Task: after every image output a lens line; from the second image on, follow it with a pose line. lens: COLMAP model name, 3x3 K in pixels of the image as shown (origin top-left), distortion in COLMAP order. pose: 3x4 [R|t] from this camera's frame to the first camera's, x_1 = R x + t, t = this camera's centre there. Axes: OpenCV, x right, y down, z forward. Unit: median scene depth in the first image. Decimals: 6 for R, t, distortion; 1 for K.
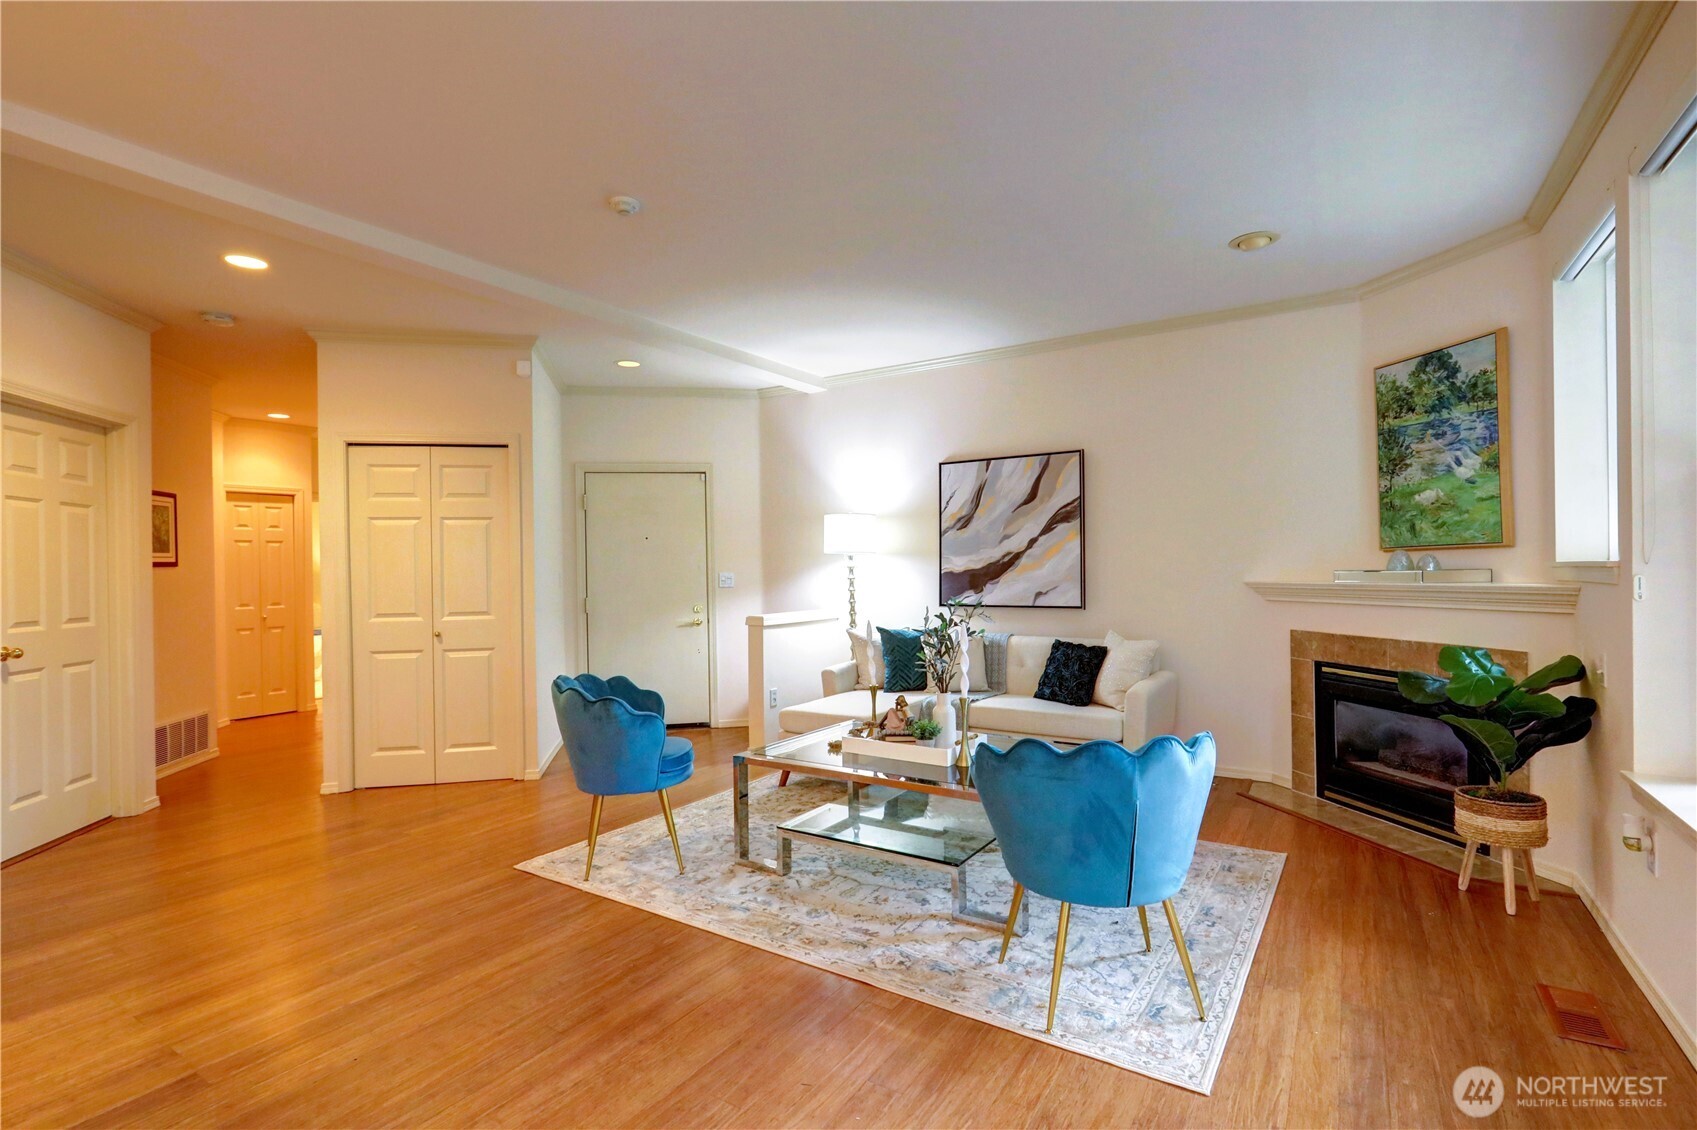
lens RADIAL K [[808.1, 0, 848.5], [0, 808.1, 565.0], [0, 0, 1]] dist [0.001203, 0.000416]
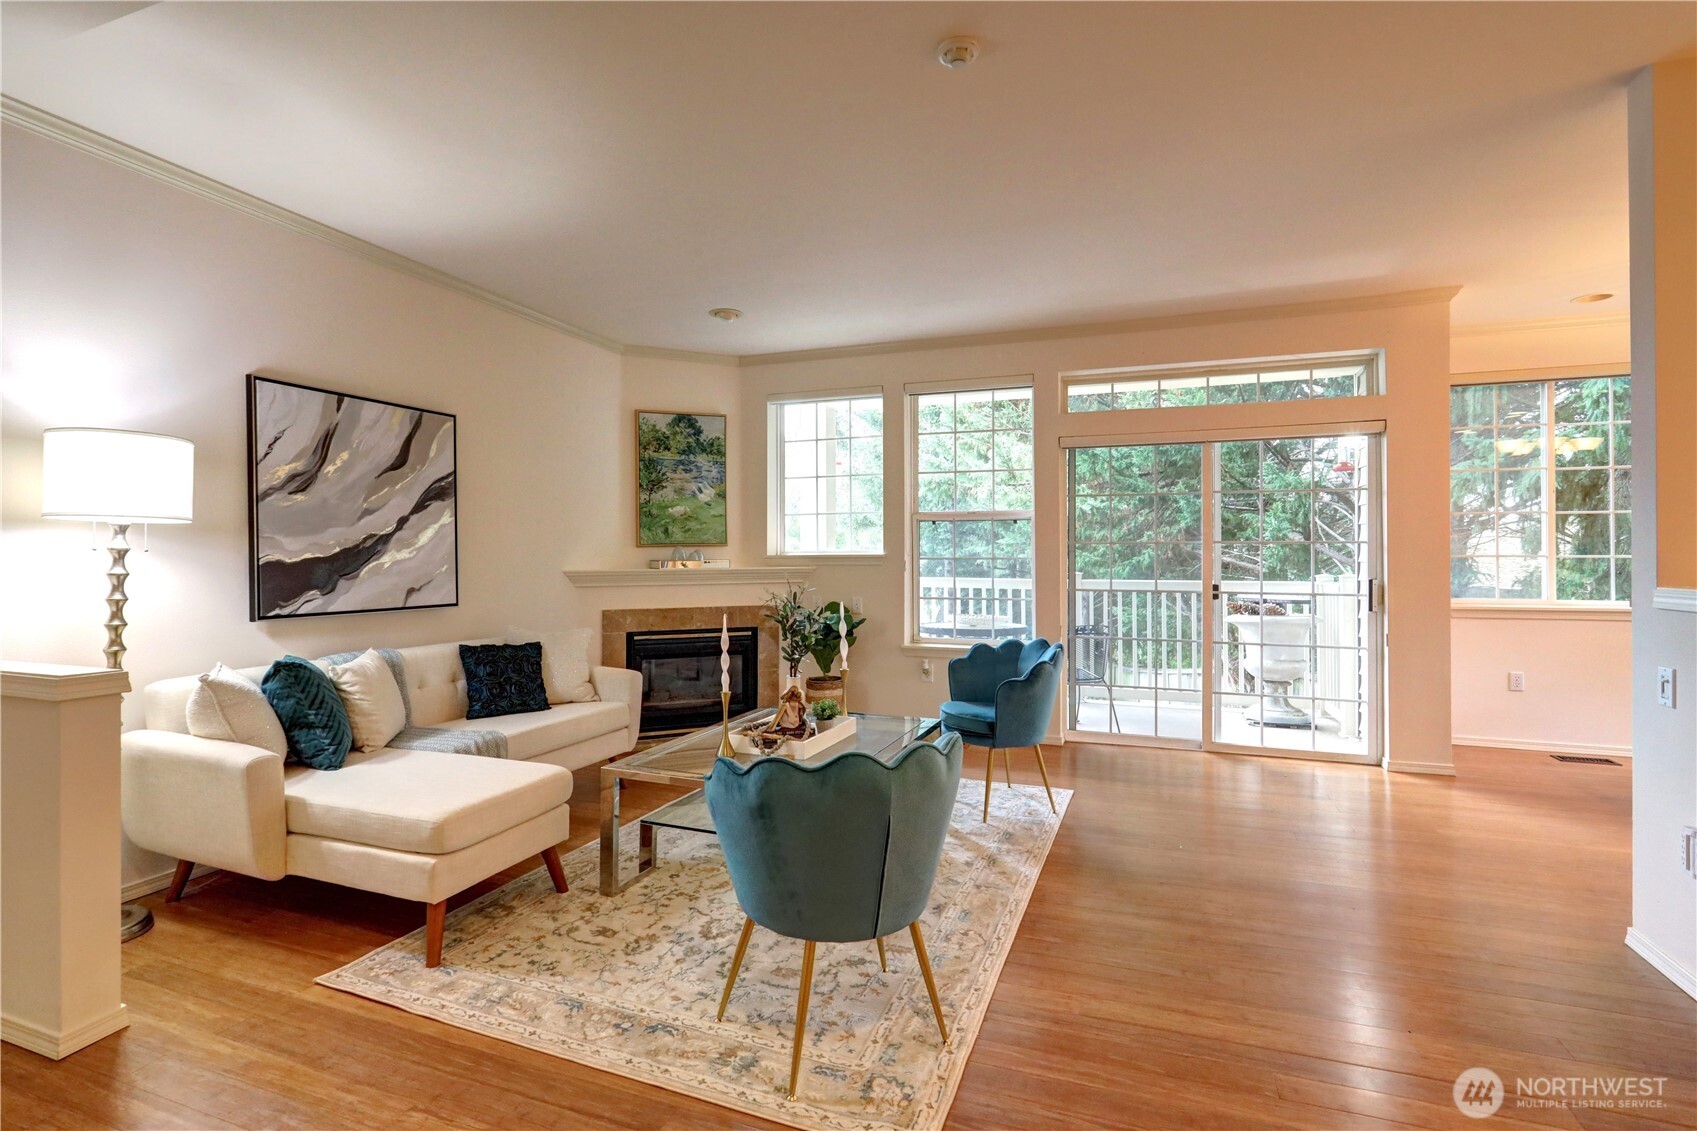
lens RADIAL K [[786.1, 0, 849.5], [0, 786.1, 551.8], [0, 0, 1]] dist [-0.002975, -0.000590]
pose [[-0.195368, 0.019738, 0.980531, -0.707519], [0.003154, 0.999805, -0.019497, 0.018604], [-0.980725, -0.000717, -0.195393, 0.921054]]
